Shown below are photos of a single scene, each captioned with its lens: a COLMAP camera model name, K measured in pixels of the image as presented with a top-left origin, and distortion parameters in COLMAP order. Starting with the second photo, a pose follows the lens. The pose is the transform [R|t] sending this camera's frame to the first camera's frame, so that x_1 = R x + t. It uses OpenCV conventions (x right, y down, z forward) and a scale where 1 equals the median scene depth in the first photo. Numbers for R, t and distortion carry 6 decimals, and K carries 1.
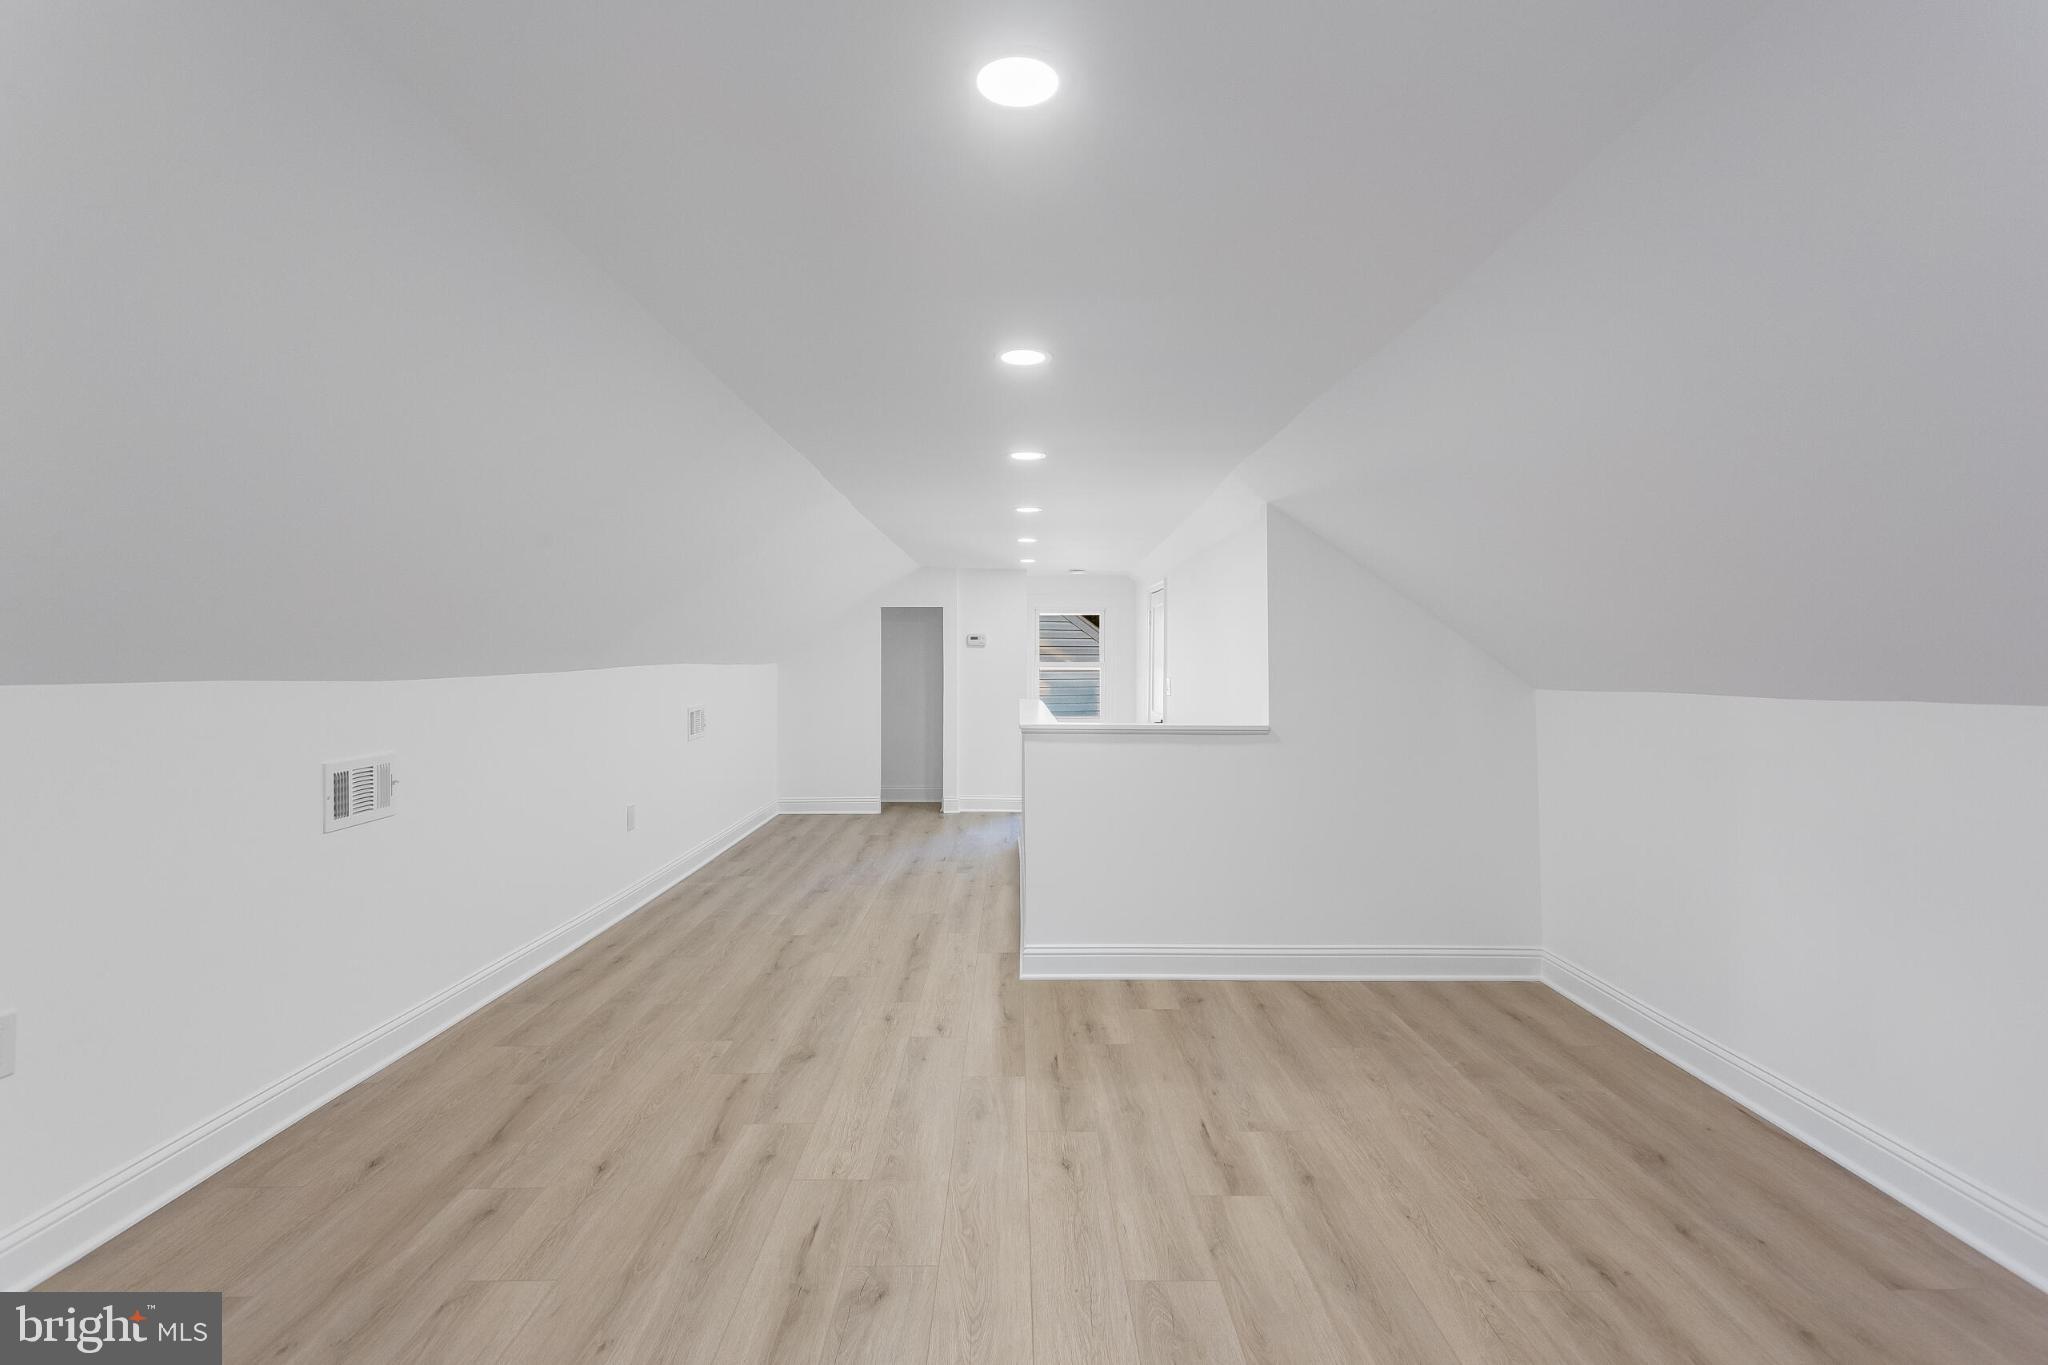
lens RADIAL K [[965.6, 0, 1033.6], [0, 965.6, 658.7], [0, 0, 1]] dist [0.004155, 0.000787]
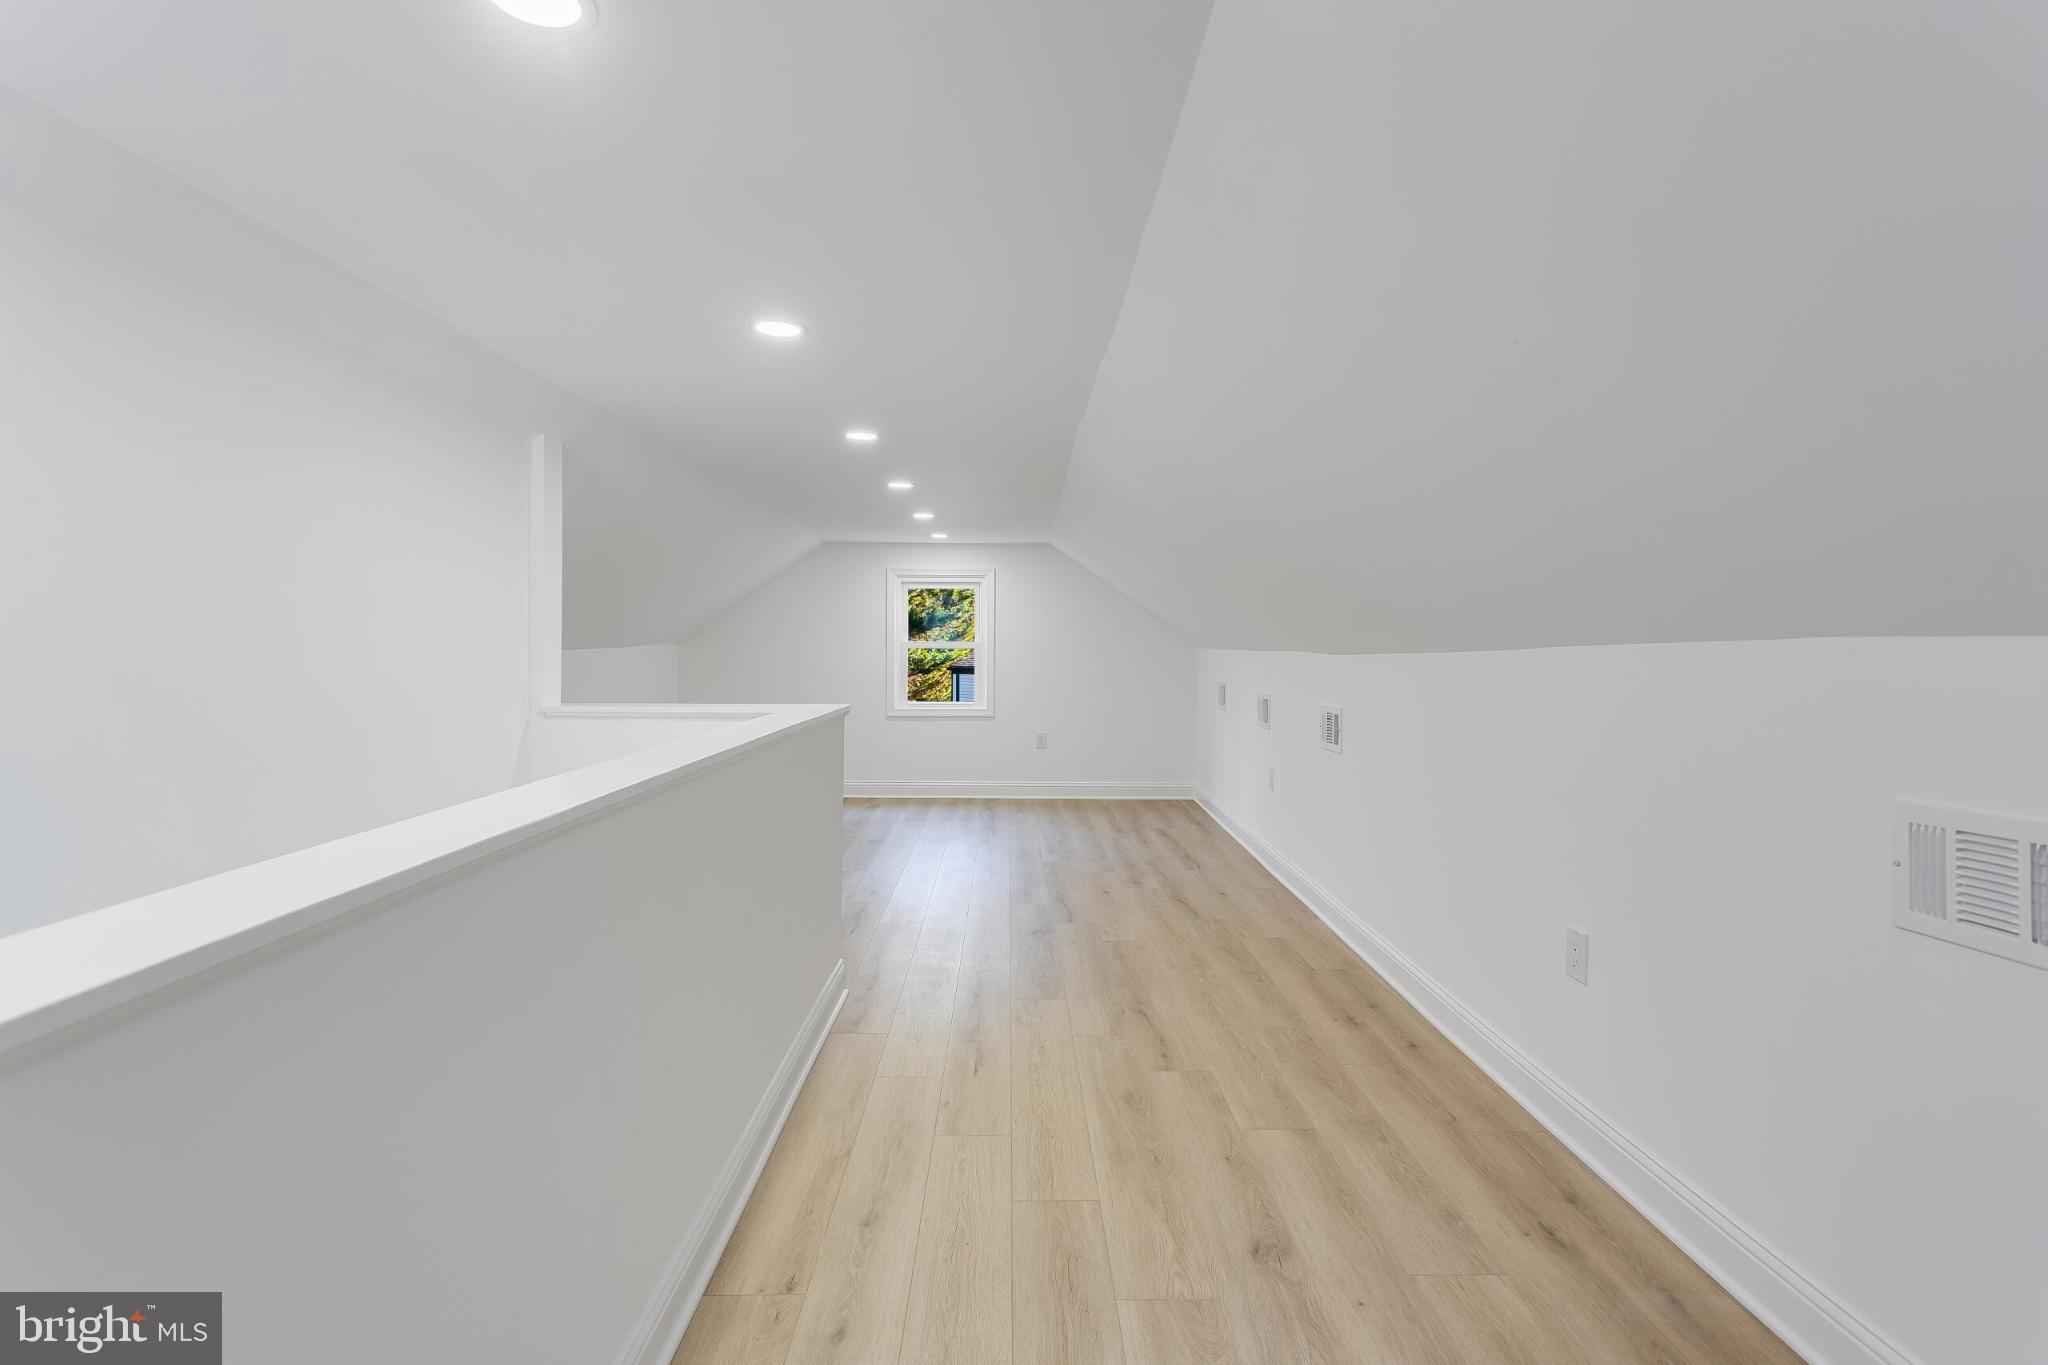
lens RADIAL K [[965.6, 0, 1033.6], [0, 965.6, 658.7], [0, 0, 1]] dist [0.004155, 0.000787]
pose [[-0.999952, -0.008927, -0.004145, -0.231269], [-0.008948, 0.999947, 0.005079, 0.024542], [0.004100, 0.005116, -0.999979, 2.473472]]
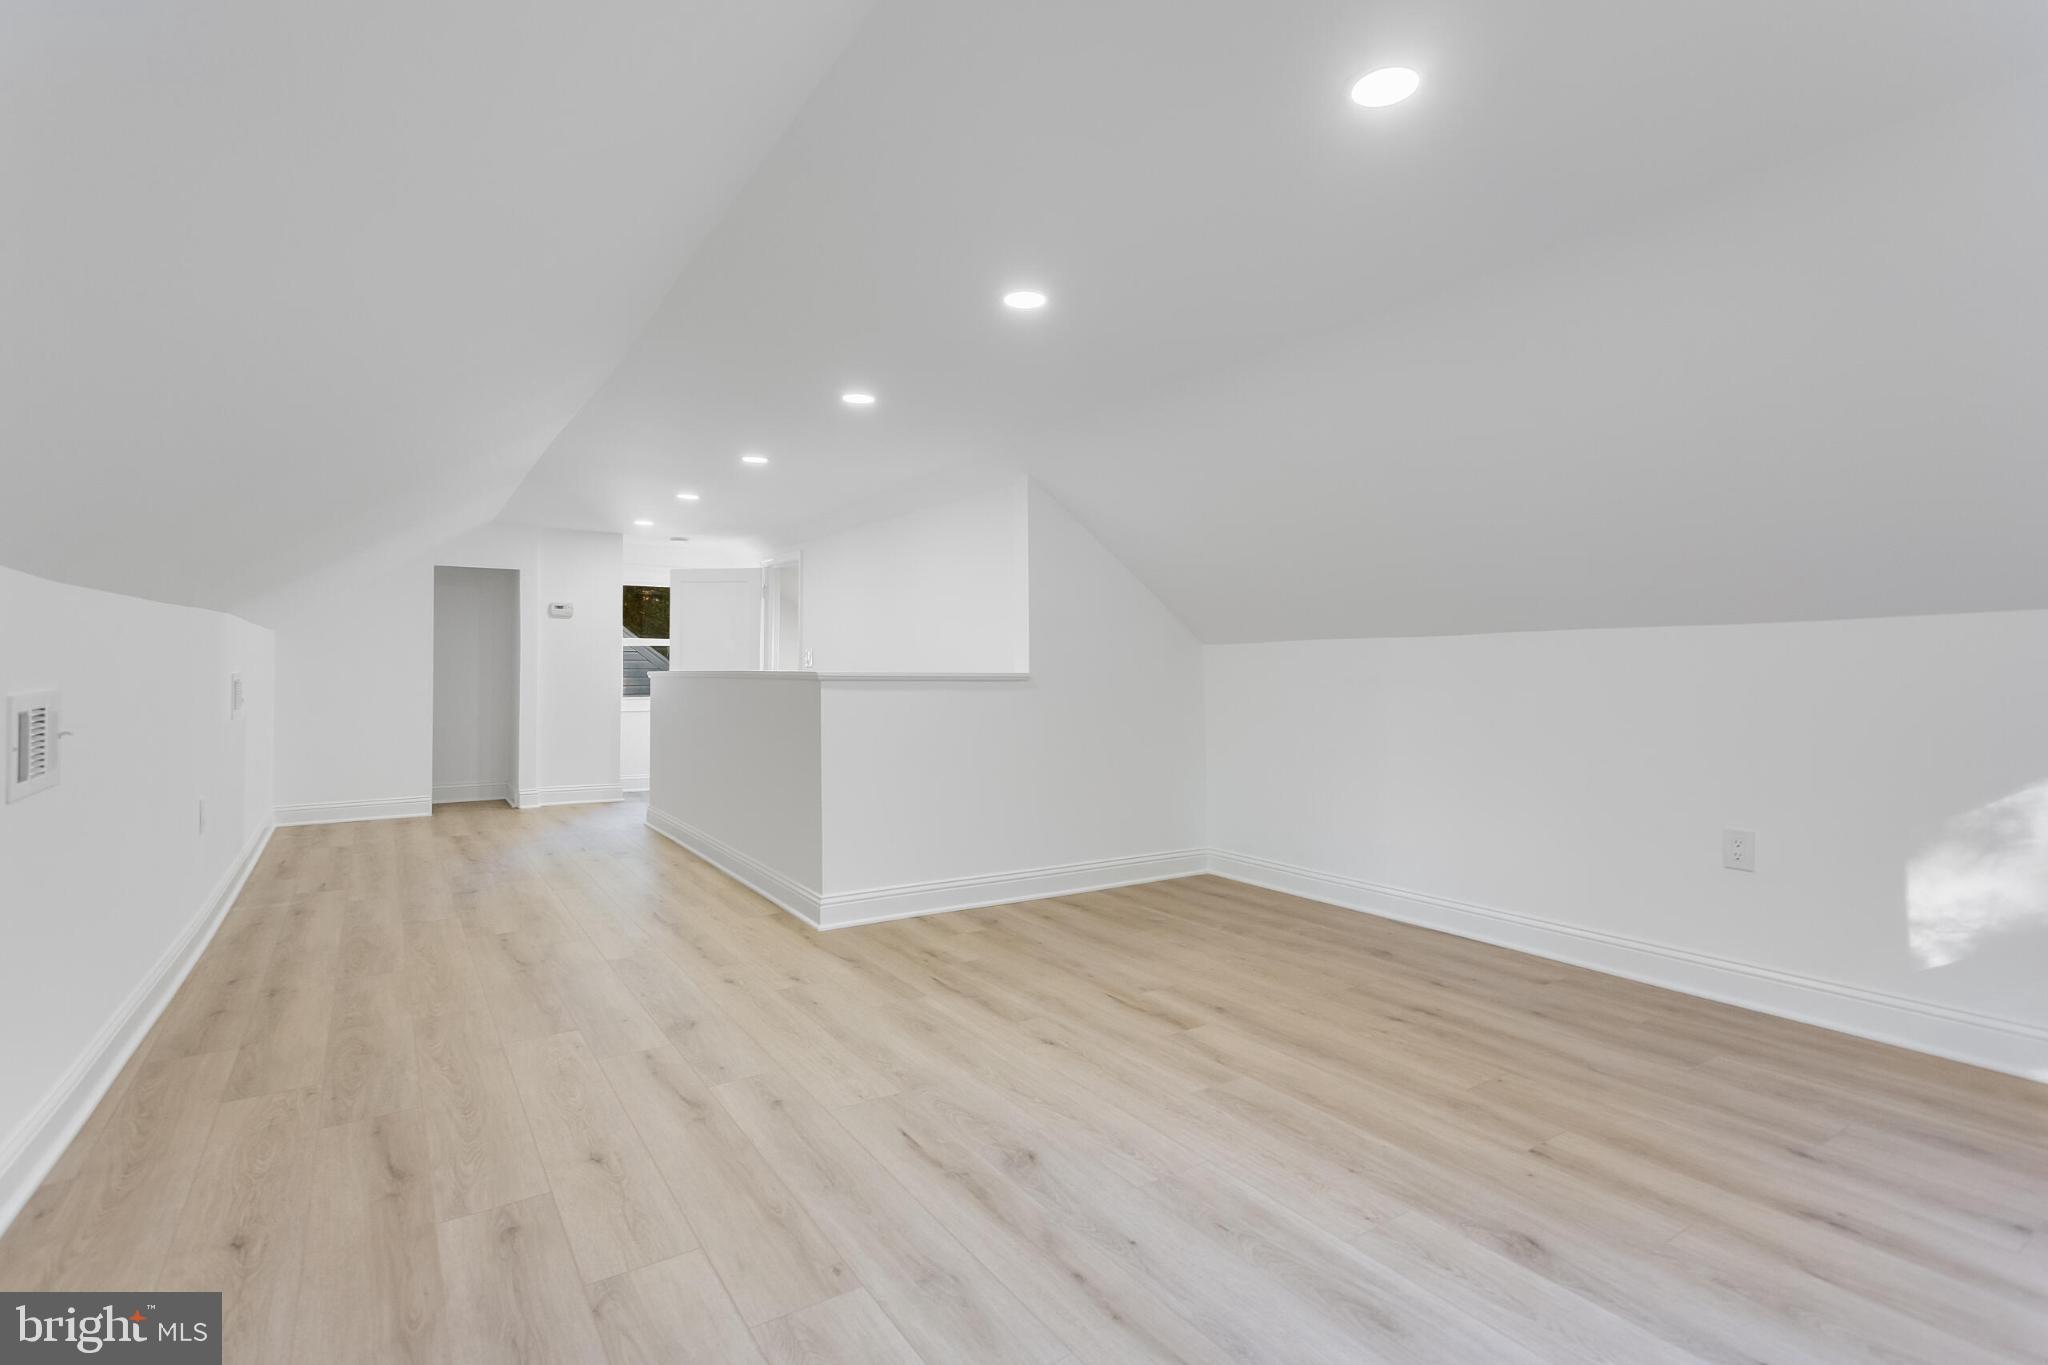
lens RADIAL K [[965.6, 0, 1033.6], [0, 965.6, 658.7], [0, 0, 1]] dist [0.004155, 0.000787]
pose [[0.837184, 0.008282, 0.546859, -0.485902], [-0.004918, 0.999959, -0.007616, 0.079850], [-0.546900, 0.003686, 0.837190, 0.073141]]
